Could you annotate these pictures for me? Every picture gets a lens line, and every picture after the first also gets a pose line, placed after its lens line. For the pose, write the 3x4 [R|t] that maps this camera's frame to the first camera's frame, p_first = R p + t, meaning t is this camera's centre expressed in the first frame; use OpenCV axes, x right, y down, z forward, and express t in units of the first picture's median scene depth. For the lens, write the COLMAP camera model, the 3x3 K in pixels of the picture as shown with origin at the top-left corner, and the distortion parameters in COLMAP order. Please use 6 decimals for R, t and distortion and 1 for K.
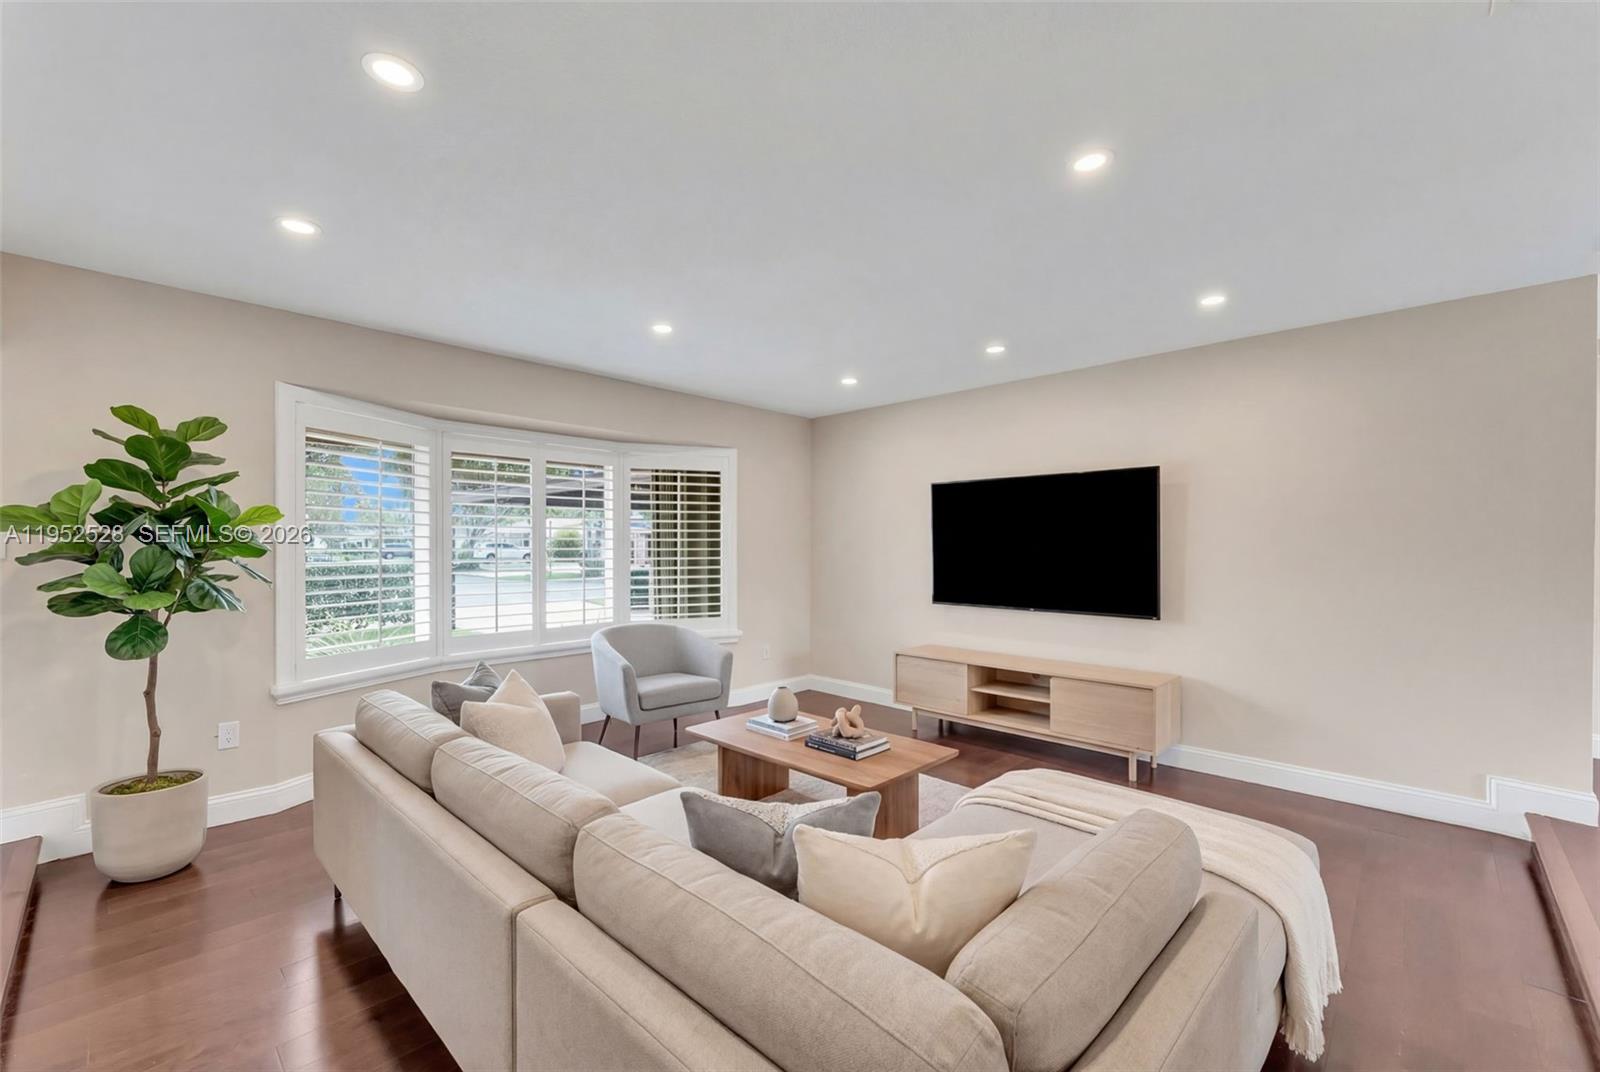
lens RADIAL K [[653.3, 0, 800.1], [0, 653.3, 541.5], [0, 0, 1]] dist [0.000778, 0.000048]
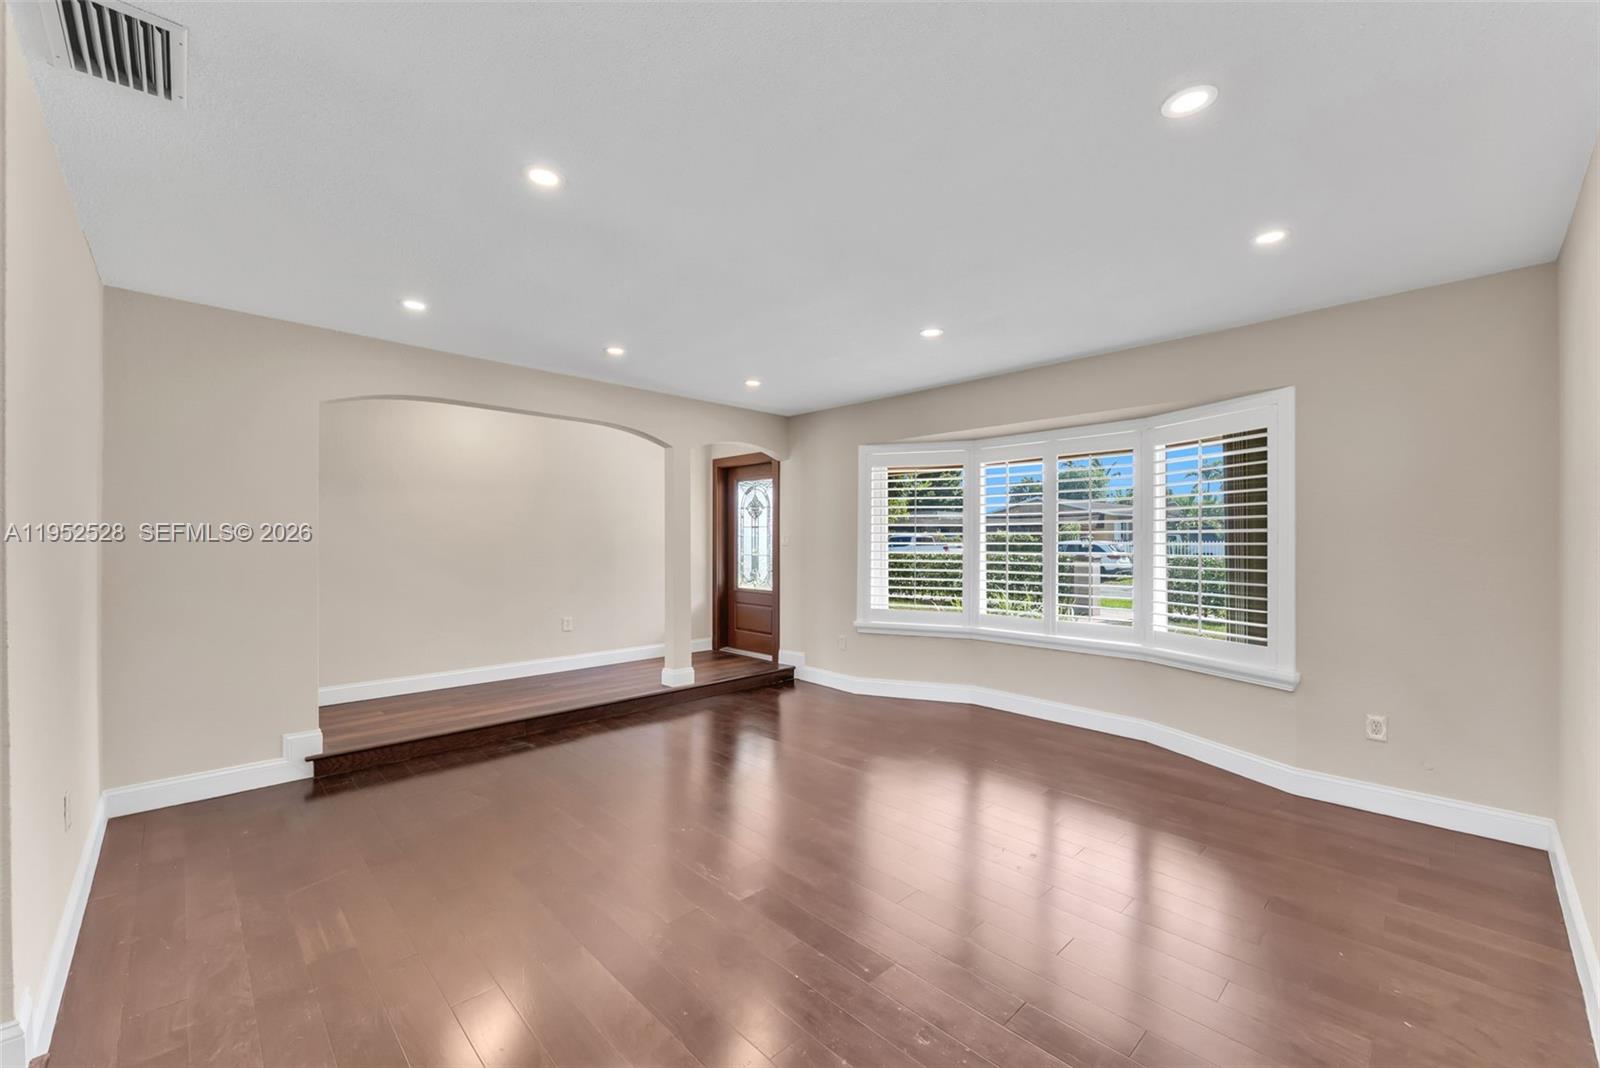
lens RADIAL K [[653.3, 0, 800.2], [0, 653.3, 541.1], [0, 0, 1]] dist [0.000778, 0.000048]
pose [[-0.032274, -0.011636, -0.999411, 0.559180], [-0.001712, 0.999931, -0.011587, 0.017205], [0.999478, 0.001337, -0.032292, 0.545530]]
